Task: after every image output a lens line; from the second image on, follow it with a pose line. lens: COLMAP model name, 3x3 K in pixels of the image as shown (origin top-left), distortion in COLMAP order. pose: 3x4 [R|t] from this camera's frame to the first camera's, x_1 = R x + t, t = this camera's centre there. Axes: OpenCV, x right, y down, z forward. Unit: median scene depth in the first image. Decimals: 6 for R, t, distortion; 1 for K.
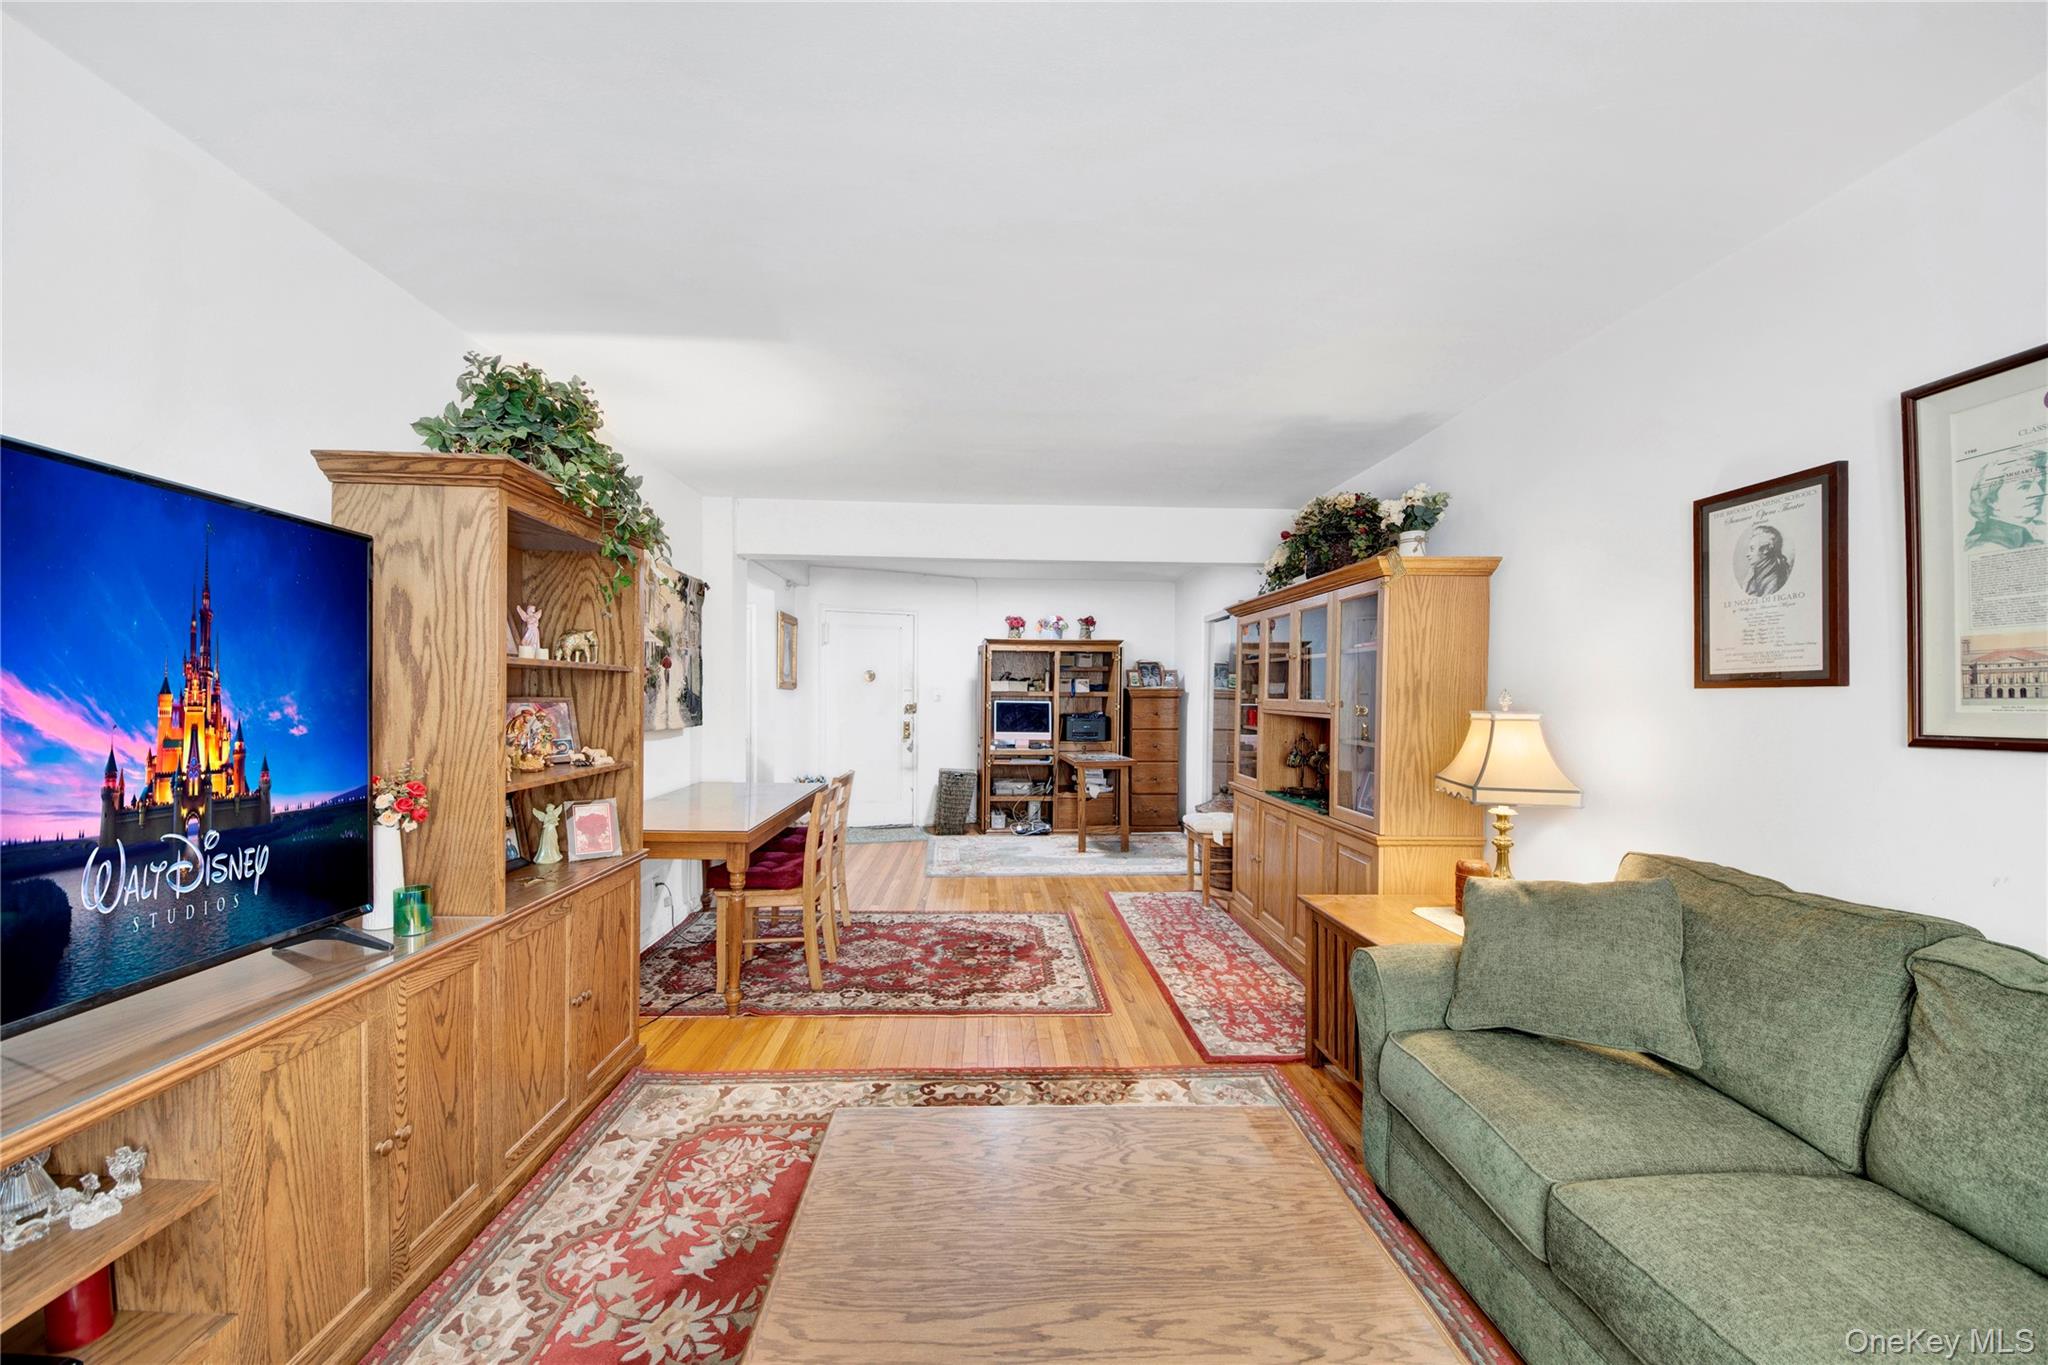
lens RADIAL K [[717.5, 0, 1031.6], [0, 717.5, 688.0], [0, 0, 1]] dist [0.000059, -0.000003]
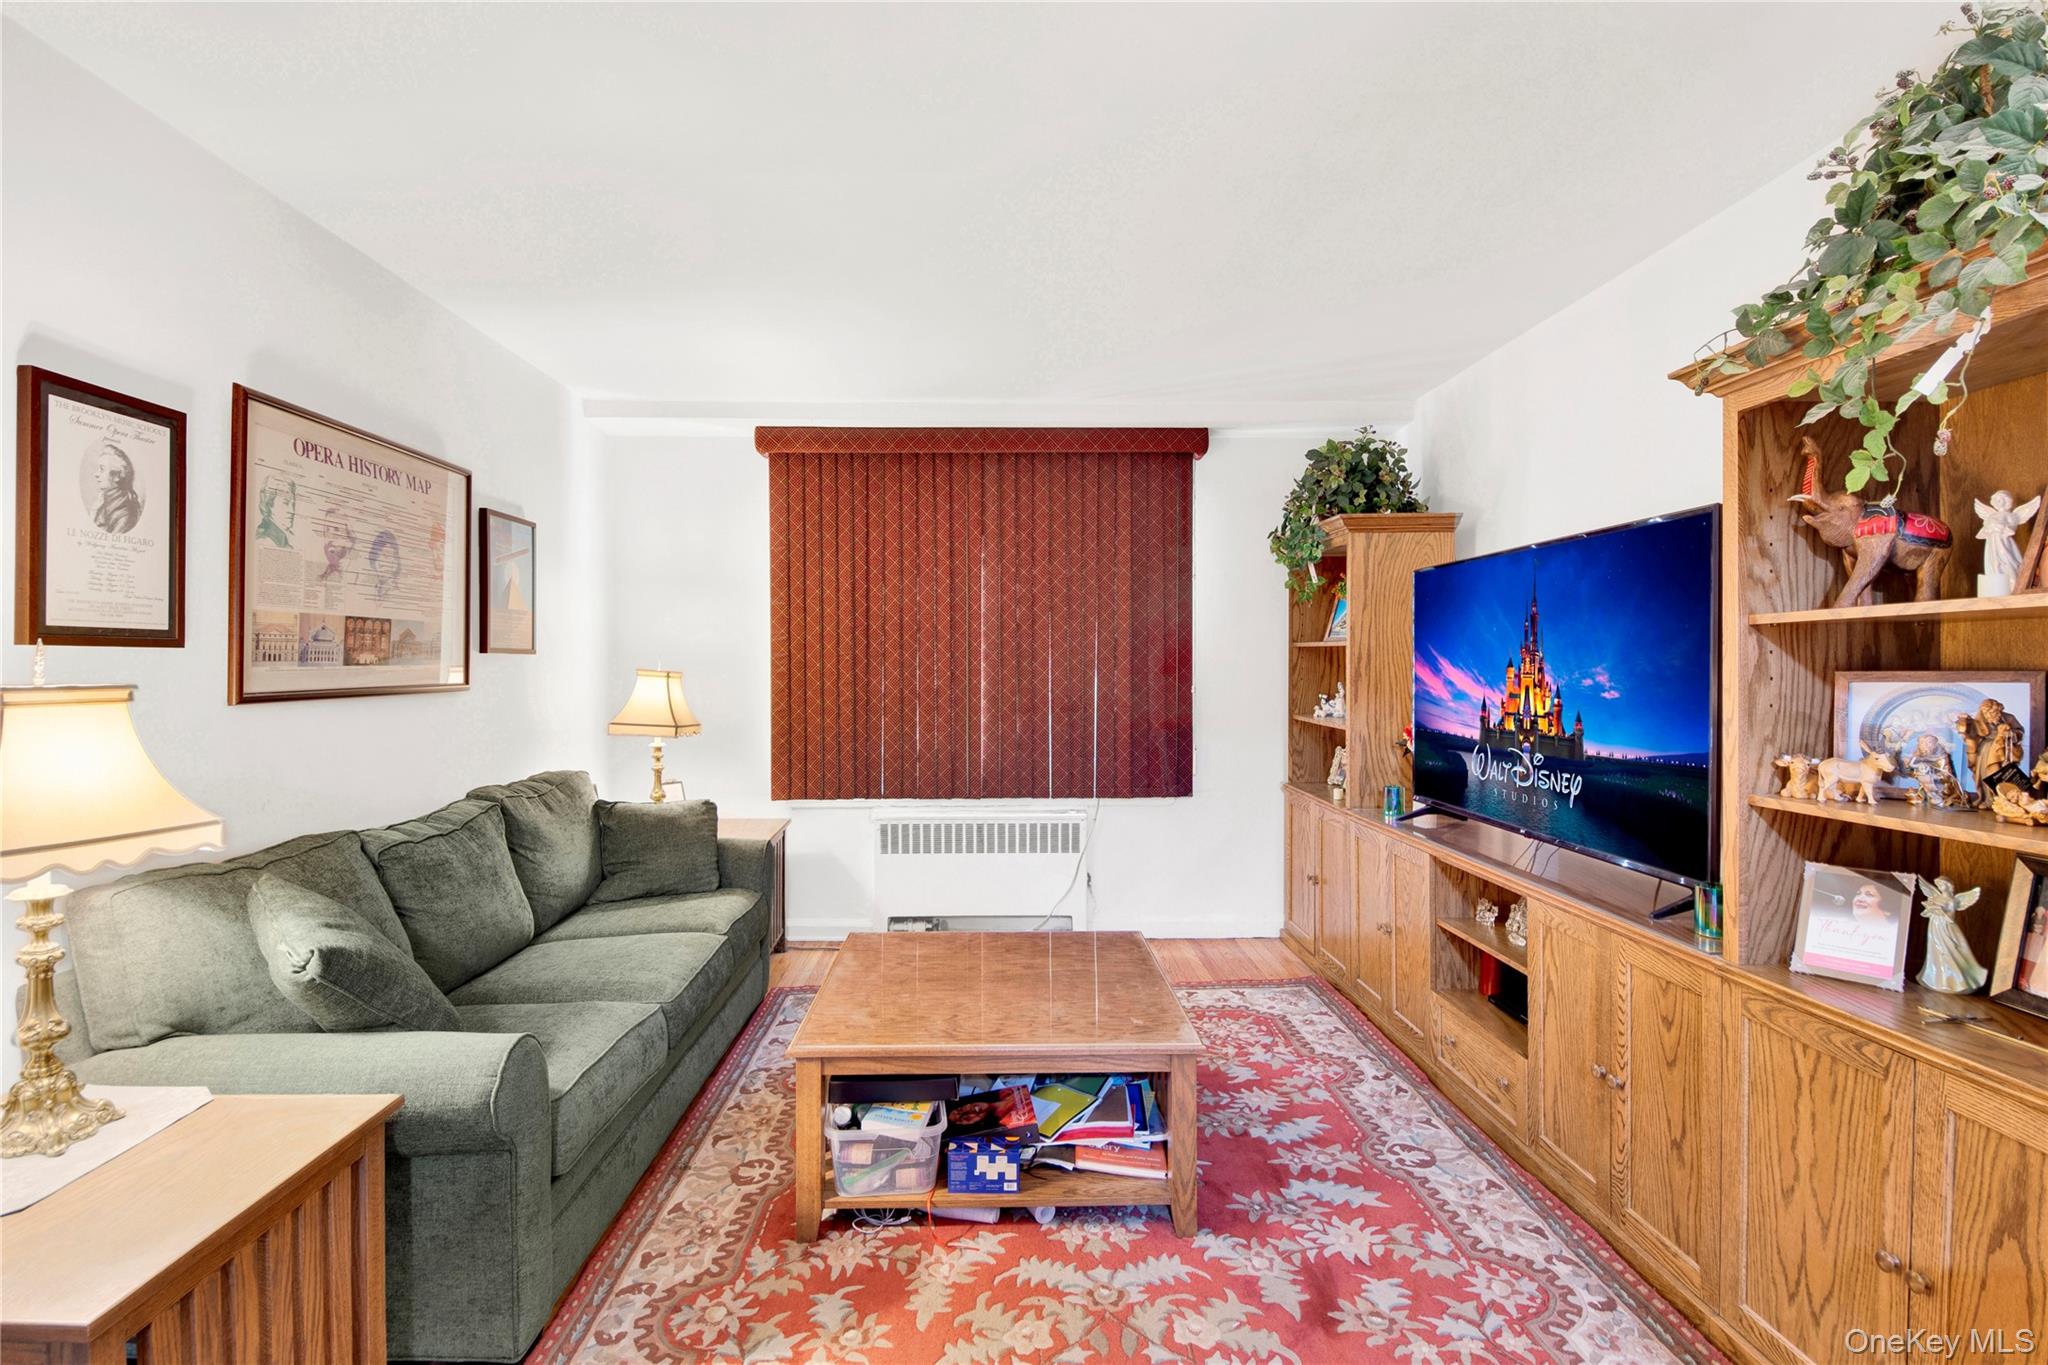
lens RADIAL K [[883.8, 0, 1021.6], [0, 883.8, 673.6], [0, 0, 1]] dist [0.000199, 0.000005]
pose [[-0.999387, -0.007019, 0.034289, -0.015949], [-0.007259, 0.999950, -0.006903, 0.013390], [-0.034239, -0.007148, -0.999388, 0.904766]]
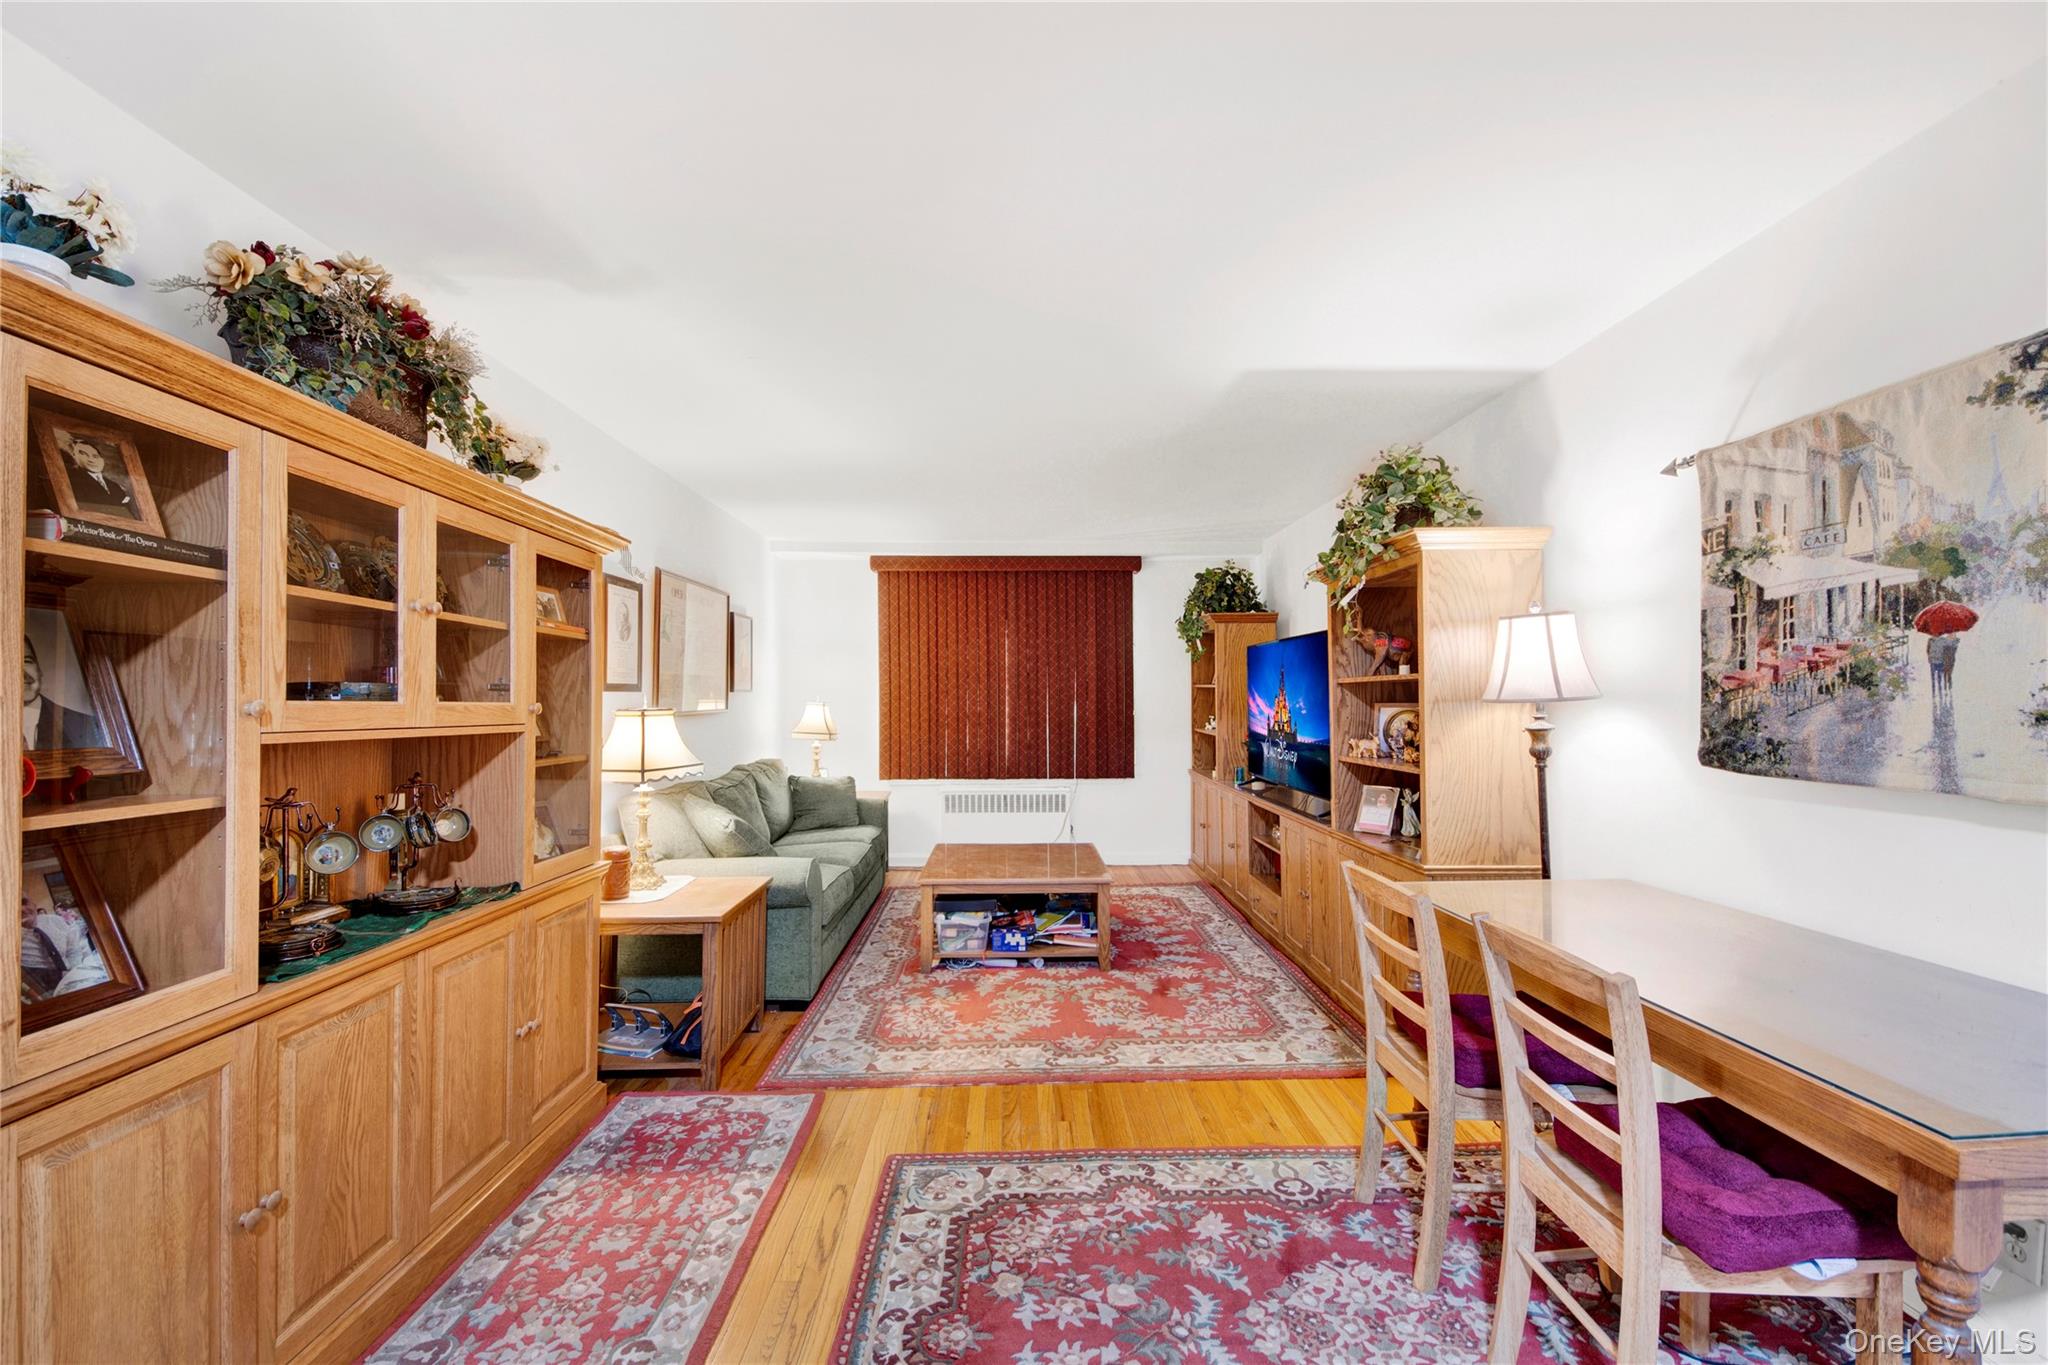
lens RADIAL K [[709.5, 0, 1012.2], [0, 709.5, 720.4], [0, 0, 1]] dist [0.000425, 0.000042]
pose [[-0.997780, -0.007522, 0.066173, -0.037683], [-0.006285, 0.999802, 0.018878, 0.013617], [-0.066302, 0.018420, -0.997630, 1.259765]]
